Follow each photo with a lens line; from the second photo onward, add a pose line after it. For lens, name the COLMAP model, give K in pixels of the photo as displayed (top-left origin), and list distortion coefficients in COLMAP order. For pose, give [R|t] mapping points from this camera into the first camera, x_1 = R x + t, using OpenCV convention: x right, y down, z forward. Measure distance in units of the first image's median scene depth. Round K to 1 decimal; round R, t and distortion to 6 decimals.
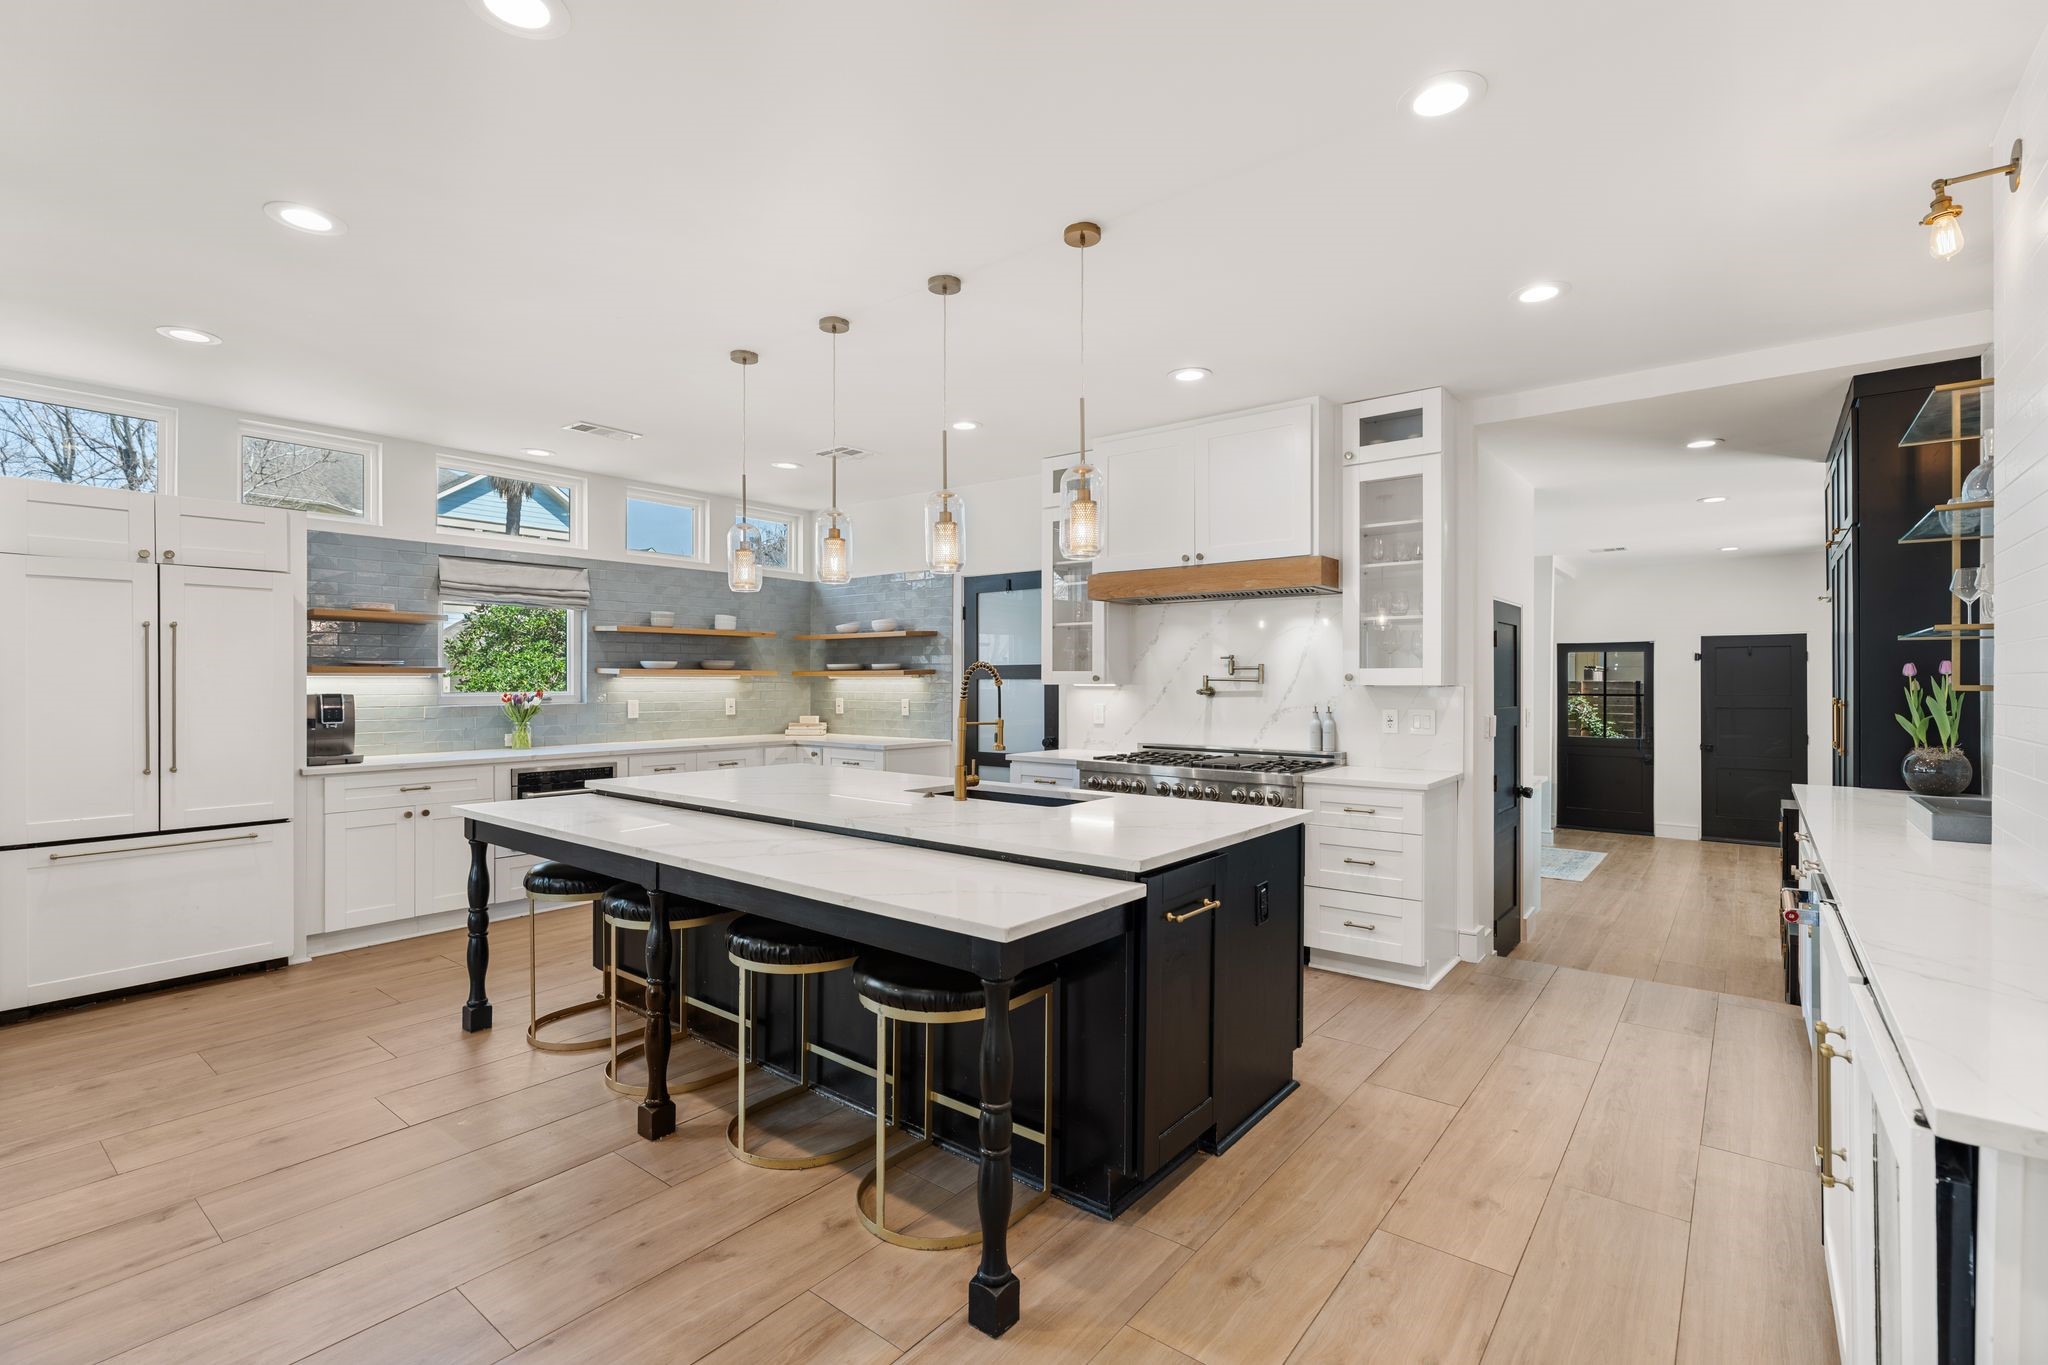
lens RADIAL K [[922.3, 0, 1030.8], [0, 922.3, 685.0], [0, 0, 1]] dist [-0.003409, 0.000961]
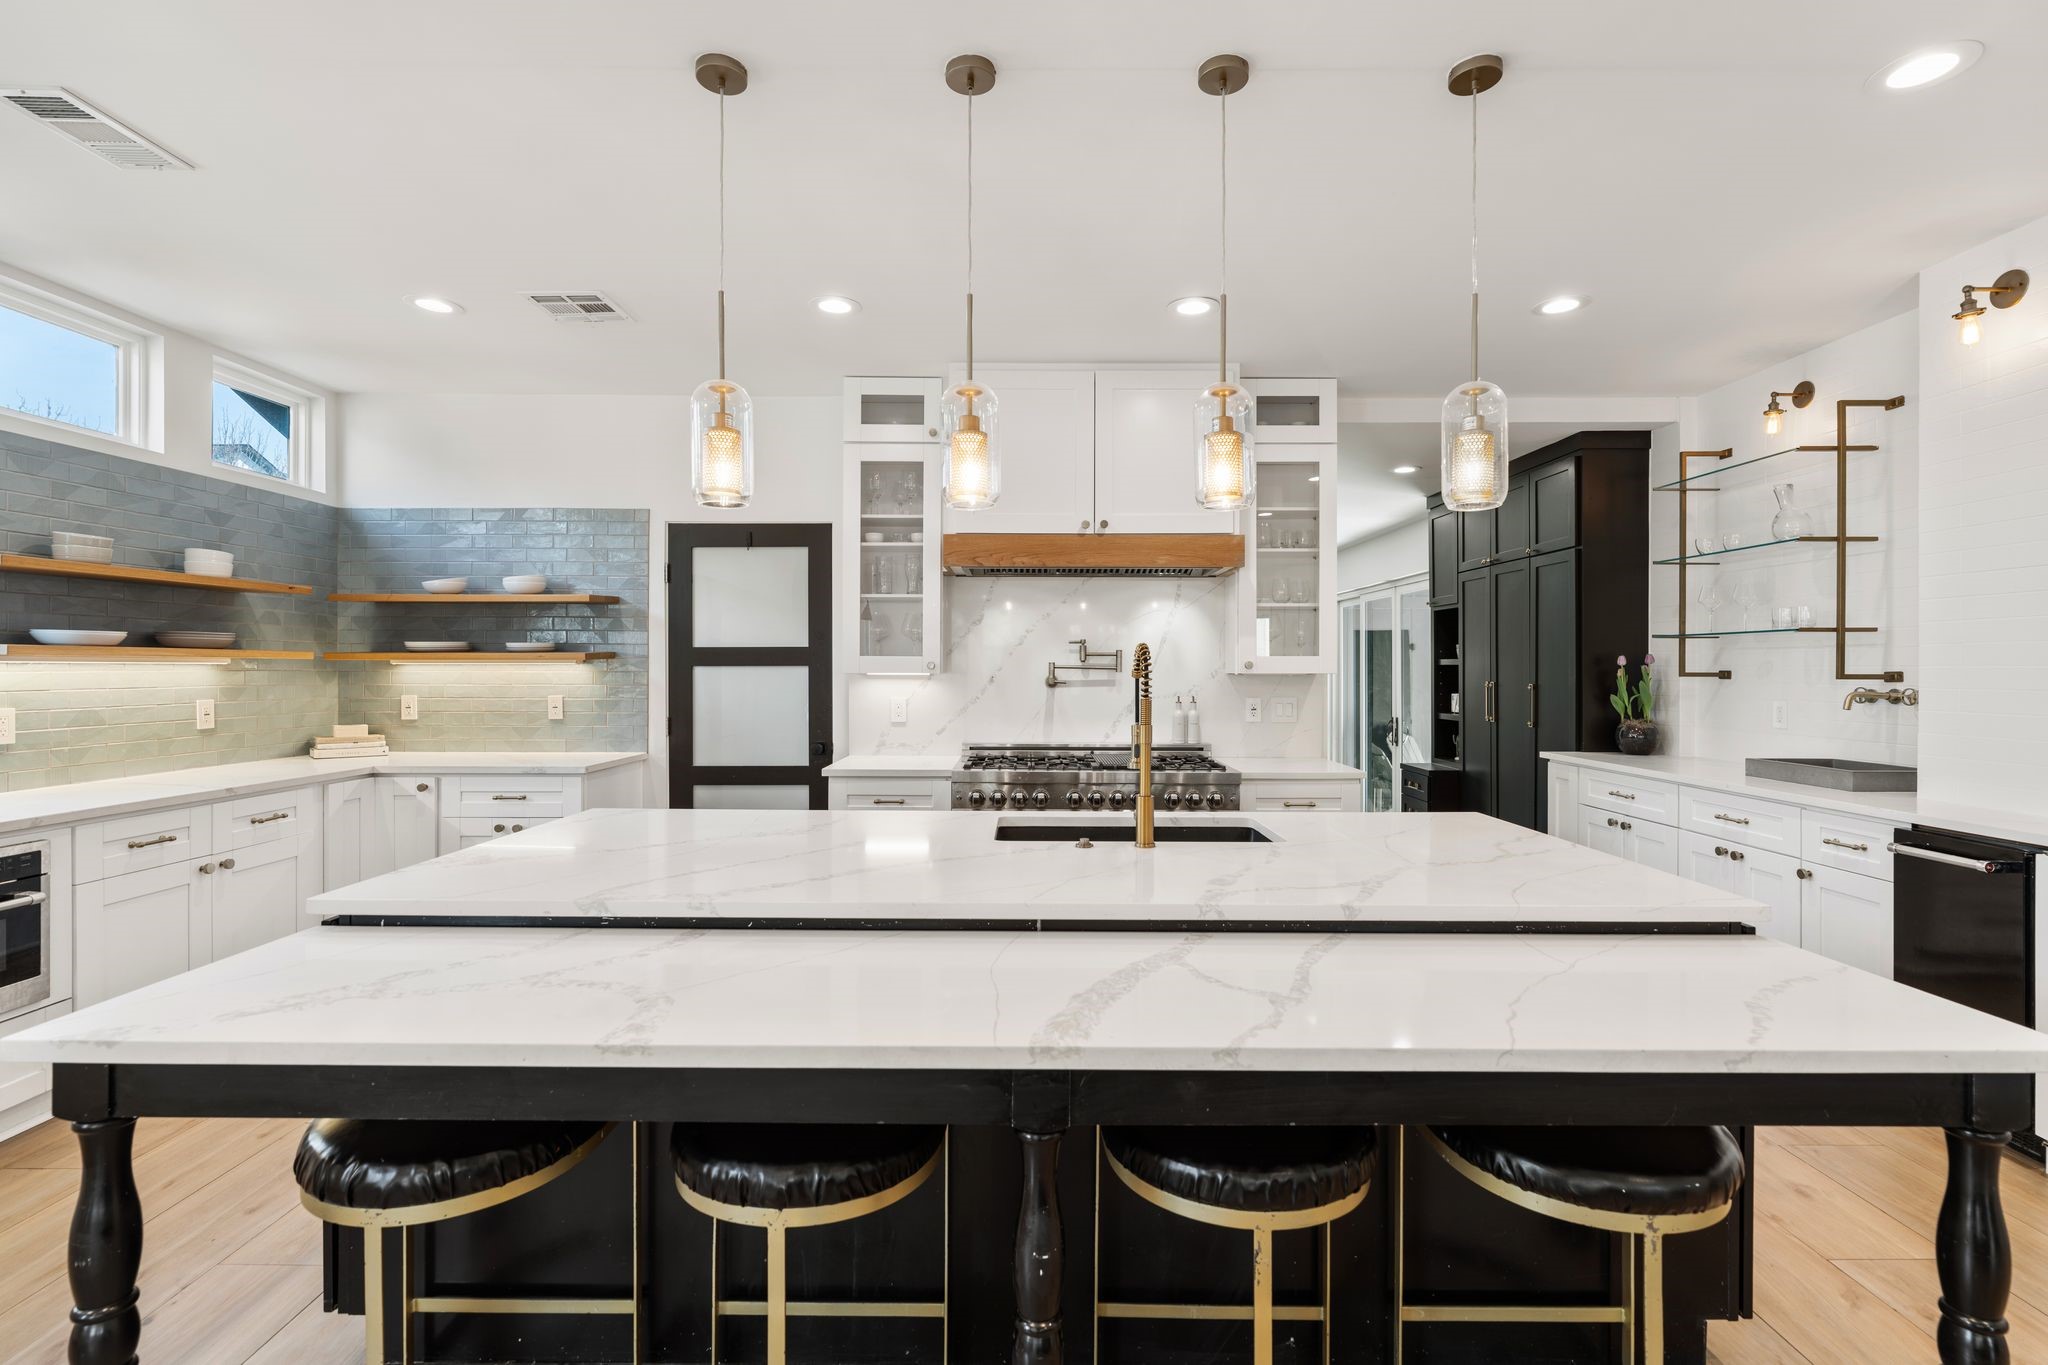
lens RADIAL K [[922.3, 0, 1023.5], [0, 922.3, 669.6], [0, 0, 1]] dist [-0.003409, 0.000961]
pose [[0.789354, -0.002220, 0.613934, -0.300255], [0.001604, 0.999998, 0.001553, -0.004140], [-0.613936, -0.000241, 0.789356, 0.276528]]
